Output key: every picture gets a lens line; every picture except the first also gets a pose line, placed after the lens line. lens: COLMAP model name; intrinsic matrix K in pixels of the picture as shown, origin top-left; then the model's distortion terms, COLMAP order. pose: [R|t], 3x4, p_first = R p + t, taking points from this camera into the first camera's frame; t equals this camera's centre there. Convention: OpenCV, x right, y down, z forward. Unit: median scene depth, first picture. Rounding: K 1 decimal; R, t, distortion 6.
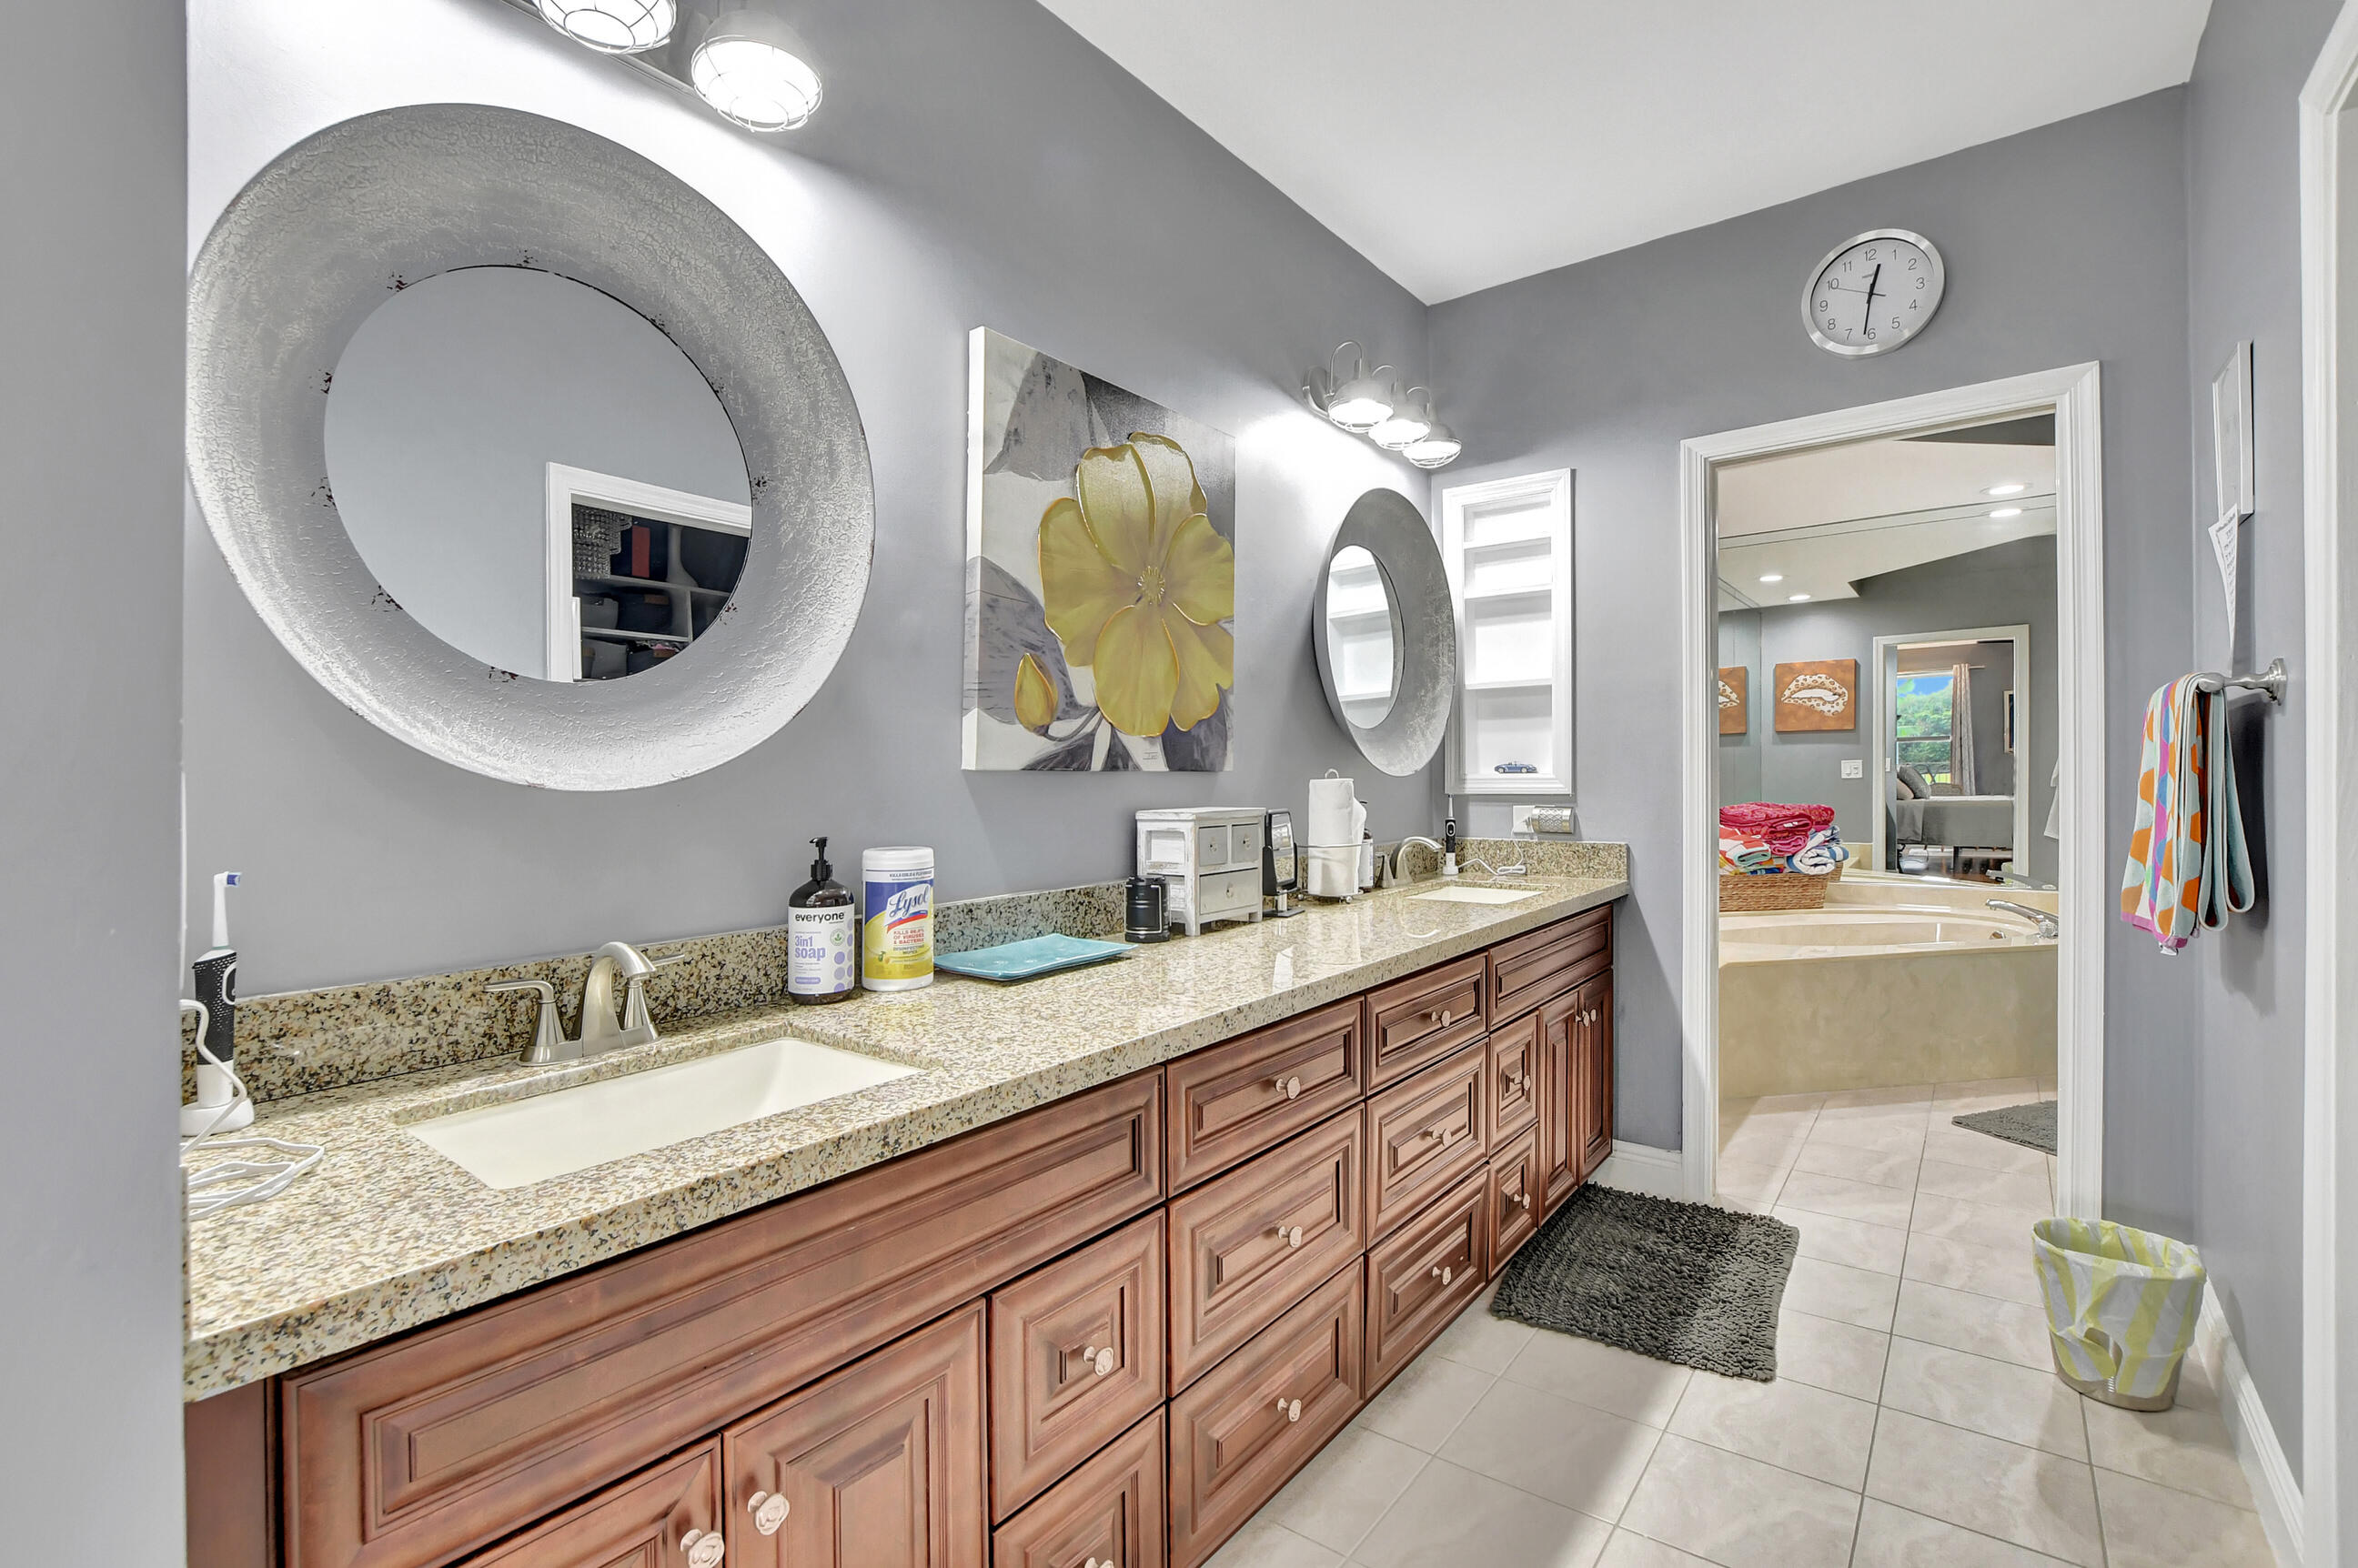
lens RADIAL K [[1083.8, 0, 1191.1], [0, 1083.8, 790.6], [0, 0, 1]] dist [-0.000019, 0.000815]
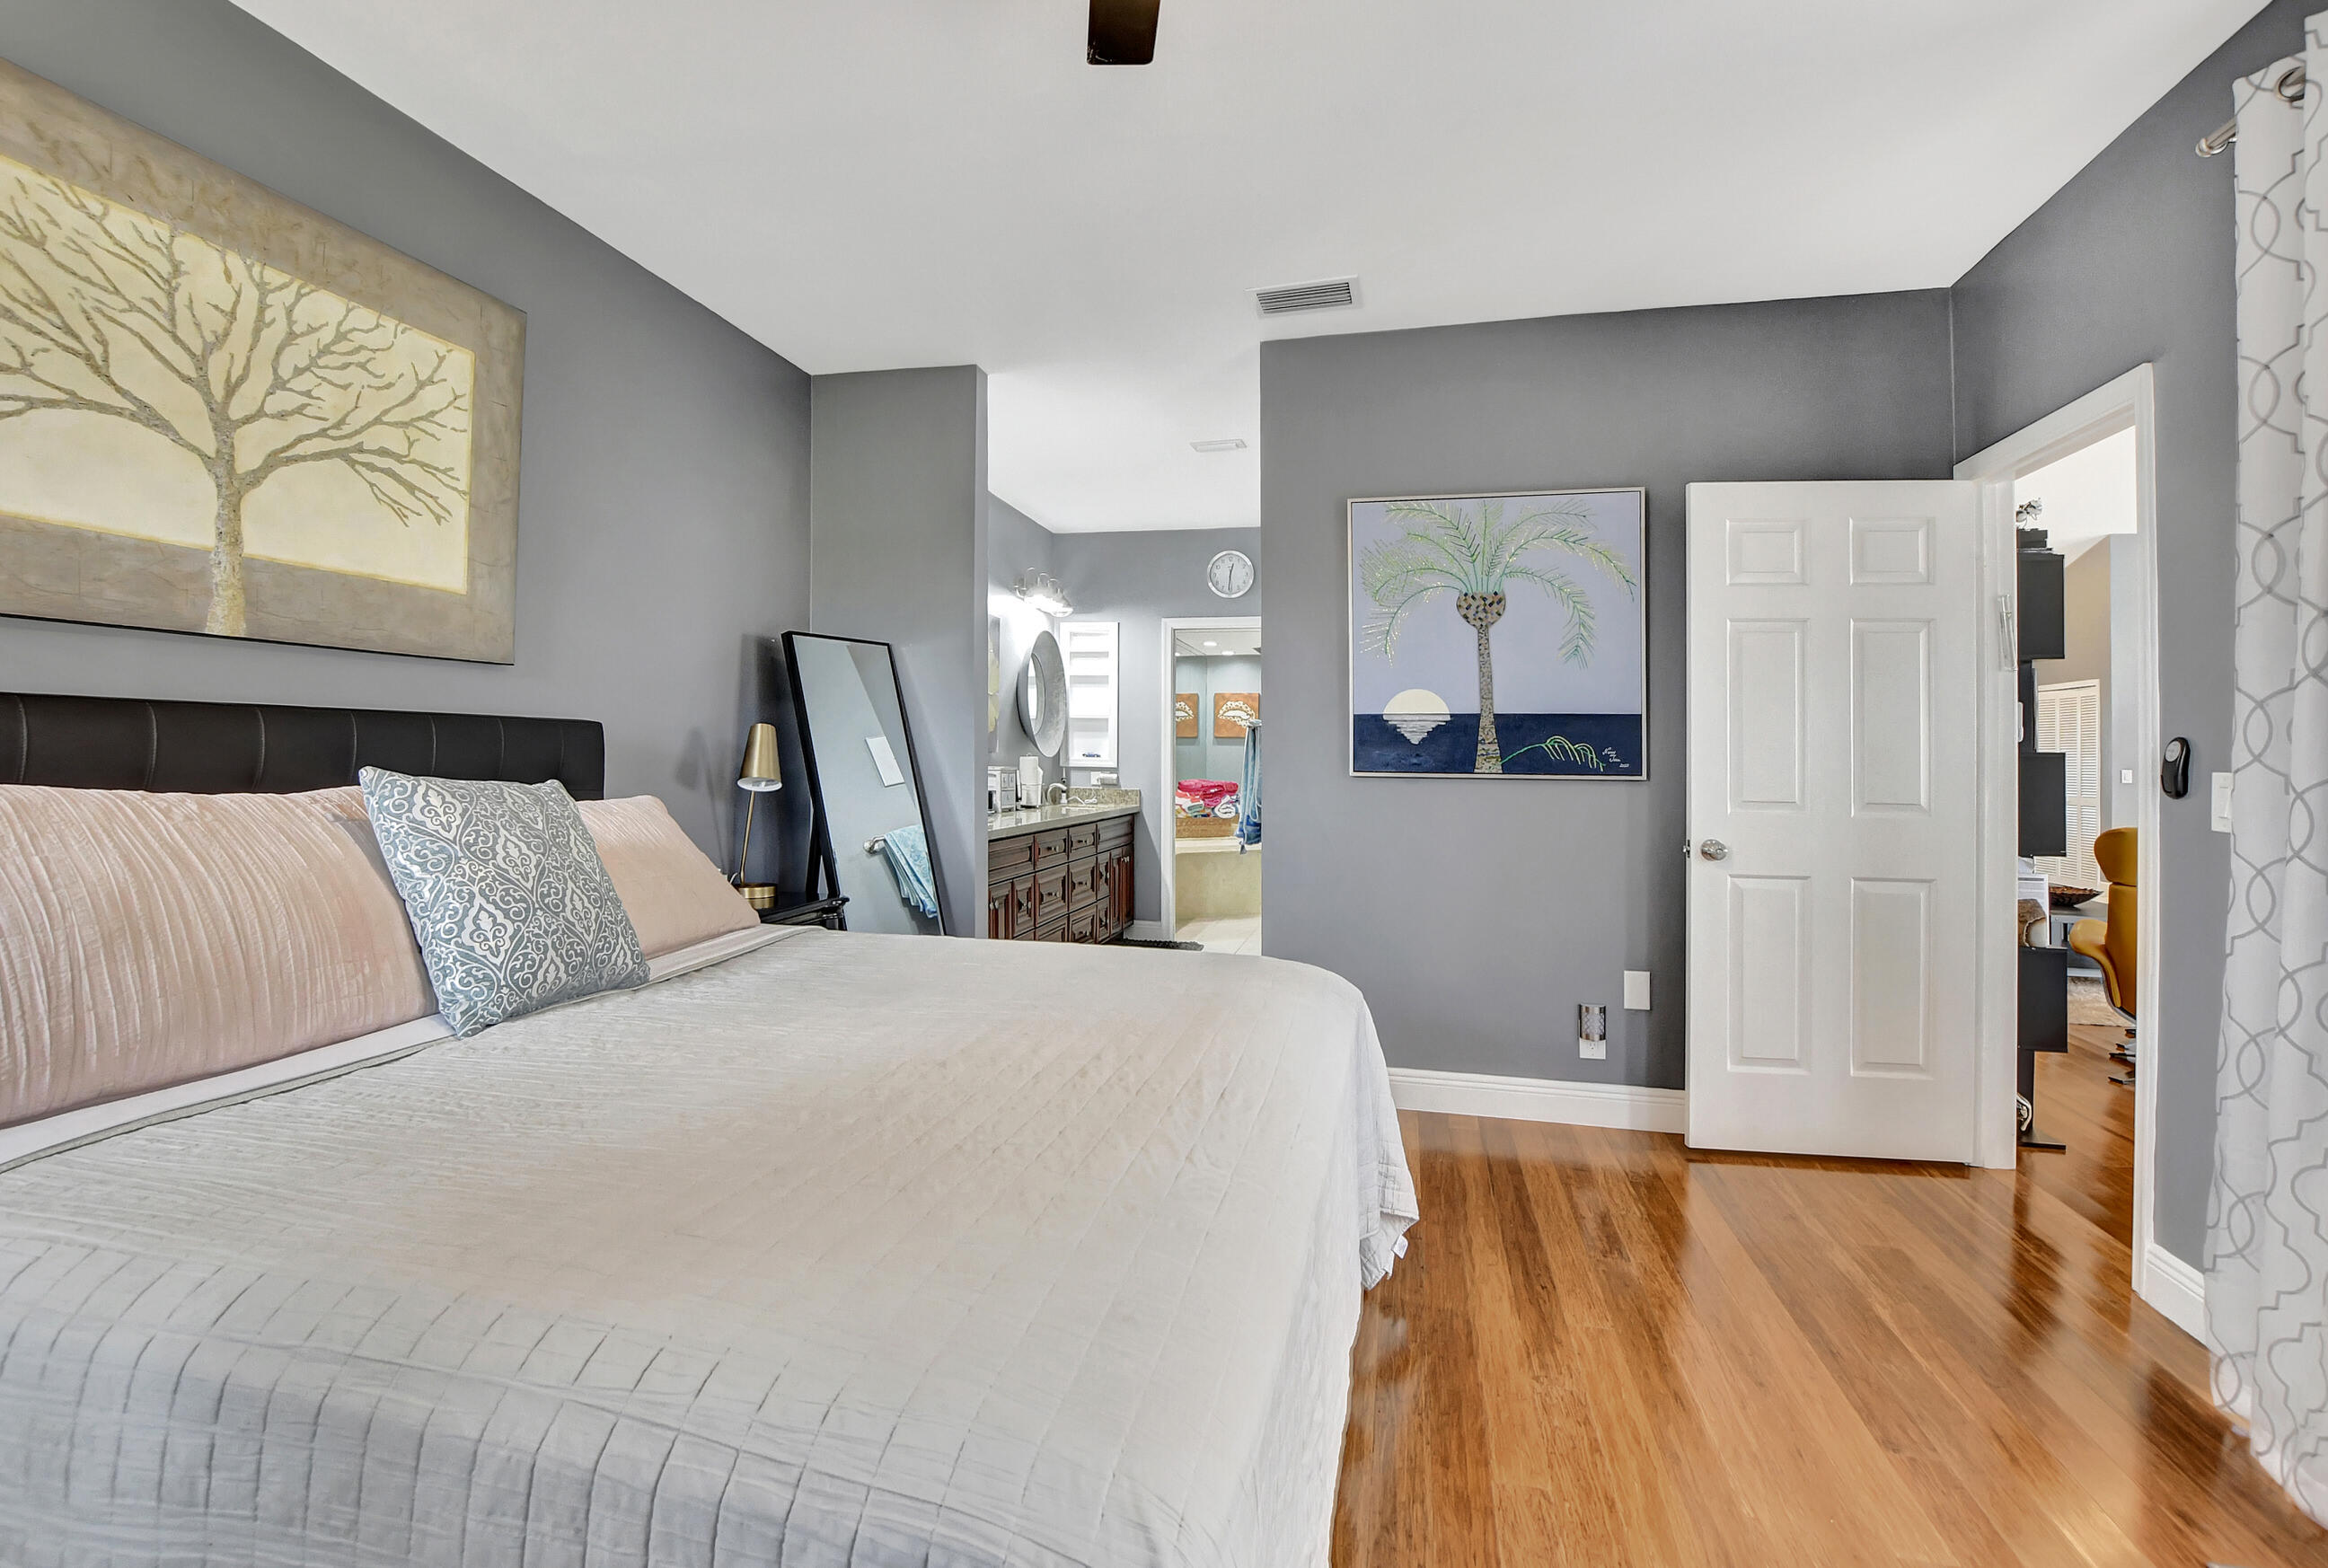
lens RADIAL K [[1057.0, 0, 1165.2], [0, 1057.0, 773.5], [0, 0, 1]] dist [-0.001511, -0.000078]
pose [[0.906007, 0.015025, 0.422997, -0.457317], [-0.012101, 0.999881, -0.009598, 0.034464], [-0.423091, 0.003578, 0.906080, -0.967816]]
